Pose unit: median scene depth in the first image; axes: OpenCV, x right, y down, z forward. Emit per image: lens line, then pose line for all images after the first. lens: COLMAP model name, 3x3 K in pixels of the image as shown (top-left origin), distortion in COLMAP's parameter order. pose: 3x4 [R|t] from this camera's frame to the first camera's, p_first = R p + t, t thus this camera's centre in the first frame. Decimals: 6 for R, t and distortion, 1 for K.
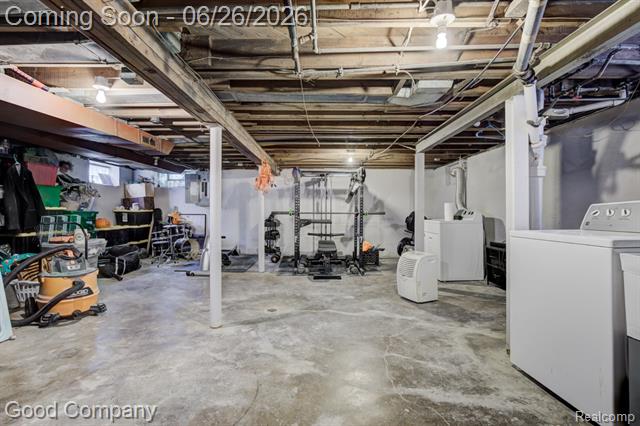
lens RADIAL K [[314.0, 0, 320.4], [0, 314.0, 212.1], [0, 0, 1]] dist [-0.000860, -0.000094]
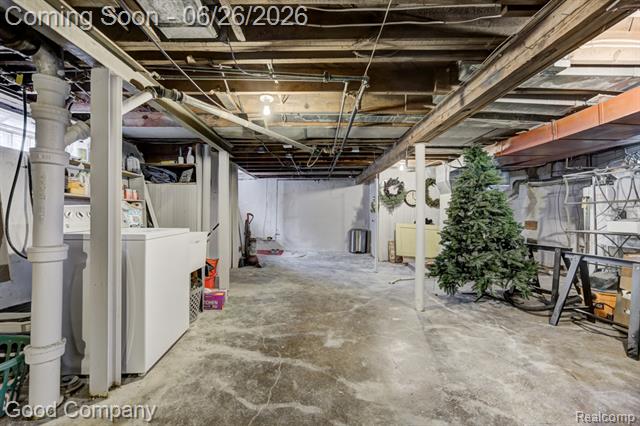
lens RADIAL K [[257.8, 0, 317.7], [0, 257.8, 212.6], [0, 0, 1]] dist [-0.000288, -0.000017]
pose [[-0.999991, -0.004028, 0.000979, 0.093750], [-0.004028, 0.999992, -0.000465, -0.008103], [-0.000977, -0.000469, -0.999999, 1.890371]]
